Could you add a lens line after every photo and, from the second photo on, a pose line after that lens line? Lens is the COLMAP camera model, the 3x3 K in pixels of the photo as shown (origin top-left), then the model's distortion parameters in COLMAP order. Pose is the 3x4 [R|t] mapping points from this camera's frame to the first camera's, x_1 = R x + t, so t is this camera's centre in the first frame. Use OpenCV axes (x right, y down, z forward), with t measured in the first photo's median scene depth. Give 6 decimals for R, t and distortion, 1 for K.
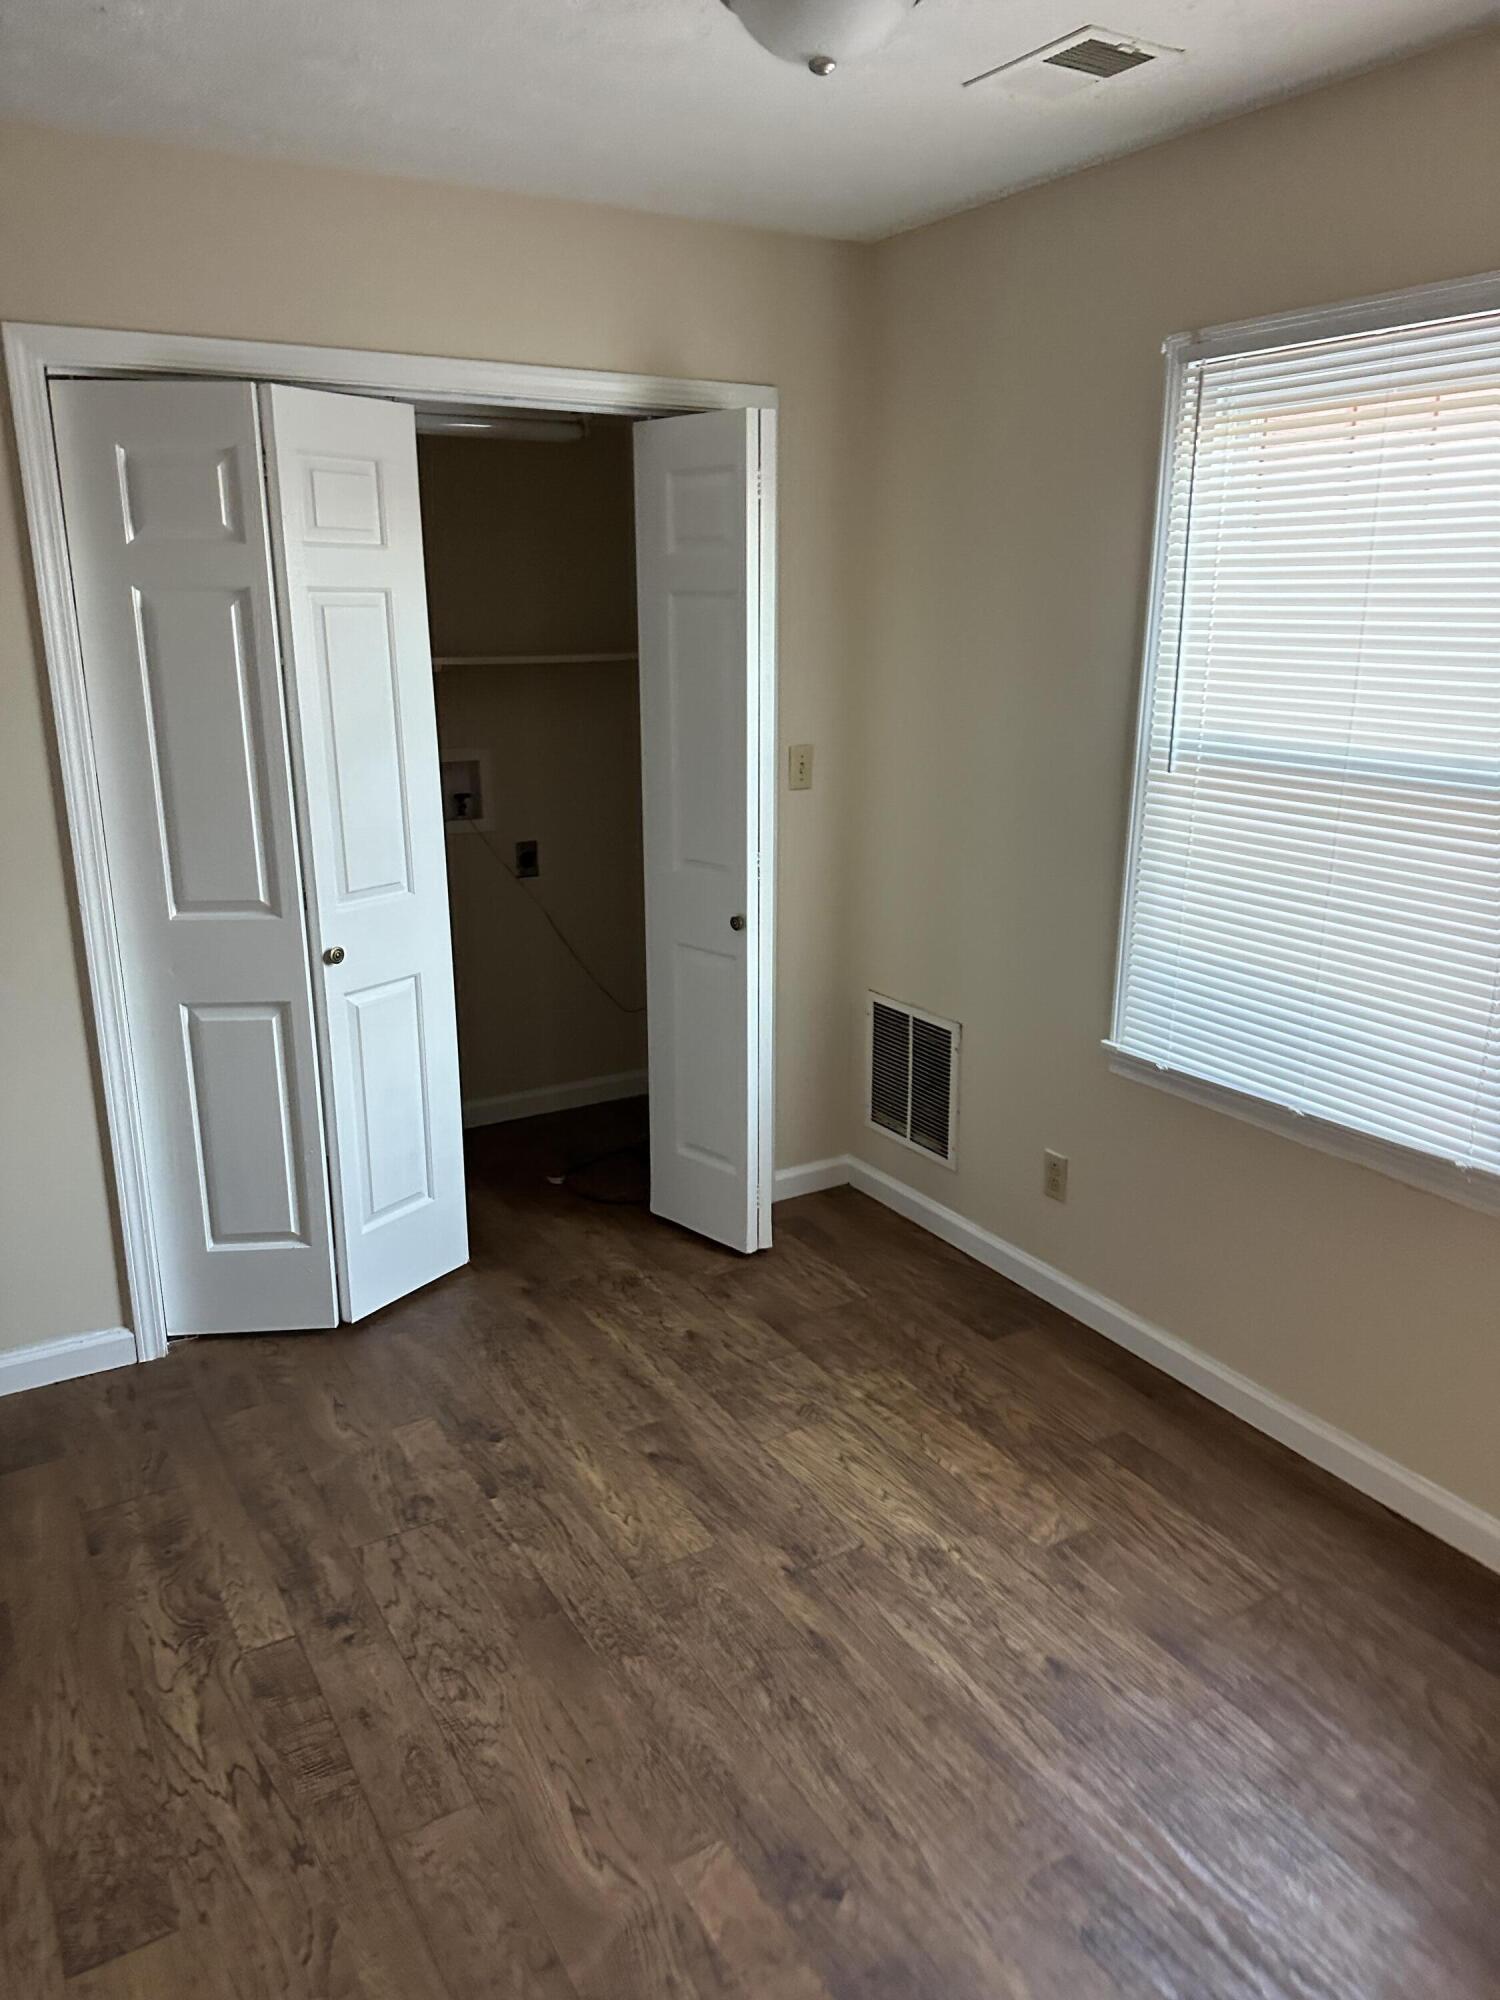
lens RADIAL K [[1407.8, 0, 720.6], [0, 1407.8, 1007.6], [0, 0, 1]] dist [0.049092, -0.051915]
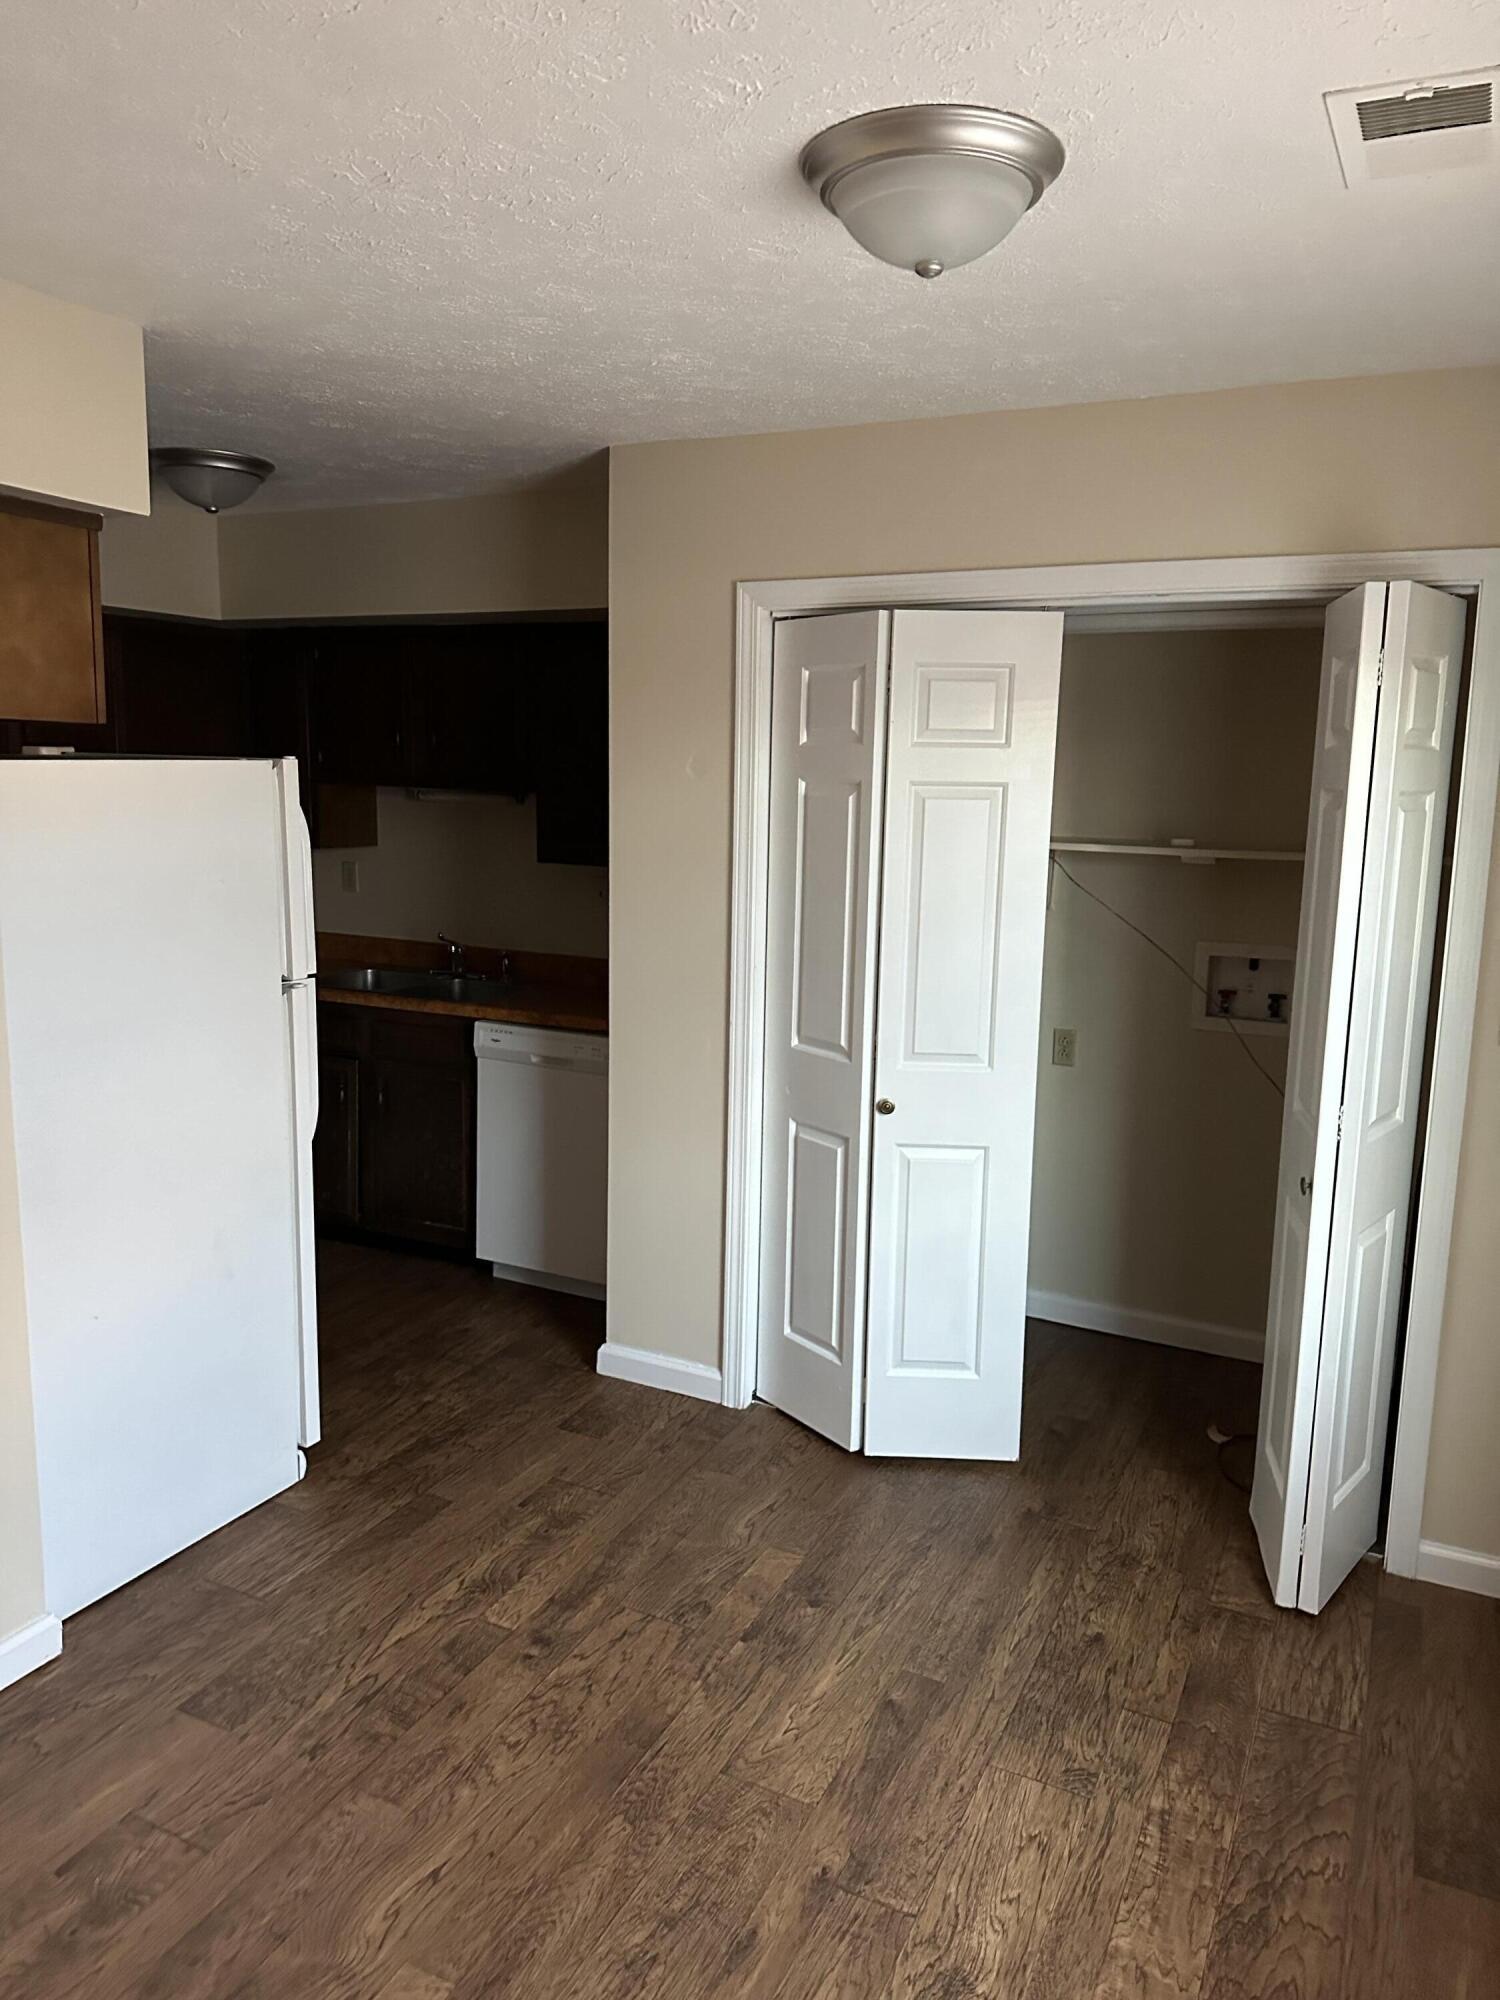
lens RADIAL K [[1407.8, 0, 758.9], [0, 1407.8, 997.4], [0, 0, 1]] dist [0.049092, -0.051915]
pose [[0.562403, 0.162667, -0.810705, 0.600536], [-0.261222, 0.965198, 0.012451, -0.120311], [0.784516, 0.204771, 0.585323, 0.308147]]
